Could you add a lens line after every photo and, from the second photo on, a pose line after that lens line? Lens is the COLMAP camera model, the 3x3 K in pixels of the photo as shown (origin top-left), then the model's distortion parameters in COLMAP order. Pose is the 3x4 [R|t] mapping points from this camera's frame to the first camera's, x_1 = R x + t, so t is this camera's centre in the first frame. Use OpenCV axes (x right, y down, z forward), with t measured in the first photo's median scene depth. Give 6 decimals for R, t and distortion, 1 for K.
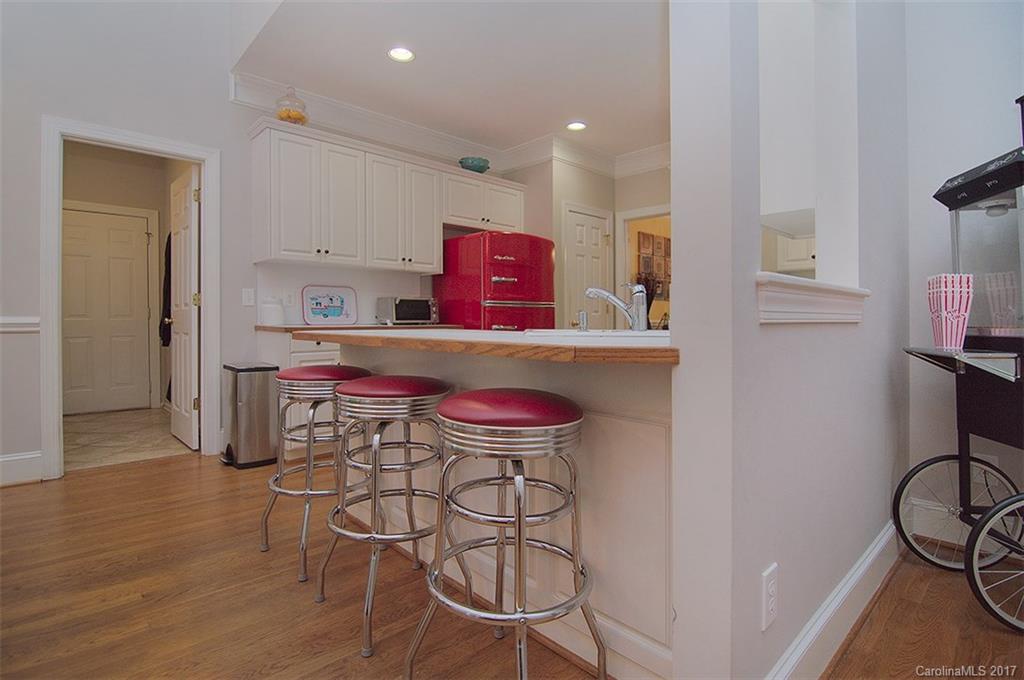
lens RADIAL K [[500.7, 0, 513.2], [0, 500.7, 326.5], [0, 0, 1]] dist [-0.022138, -0.002088]
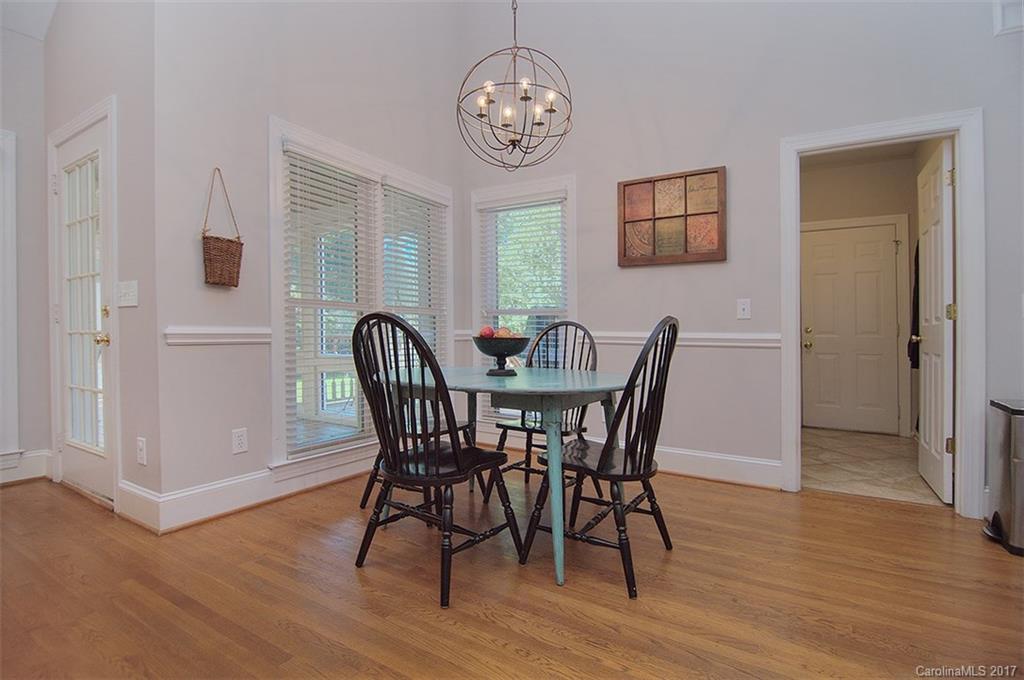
lens RADIAL K [[500.7, 0, 513.2], [0, 500.7, 326.5], [0, 0, 1]] dist [-0.022138, -0.002088]
pose [[0.253791, -0.011677, -0.967189, -0.064981], [-0.022751, 0.999578, -0.018038, -0.001706], [0.966991, 0.026583, 0.253418, 0.134665]]
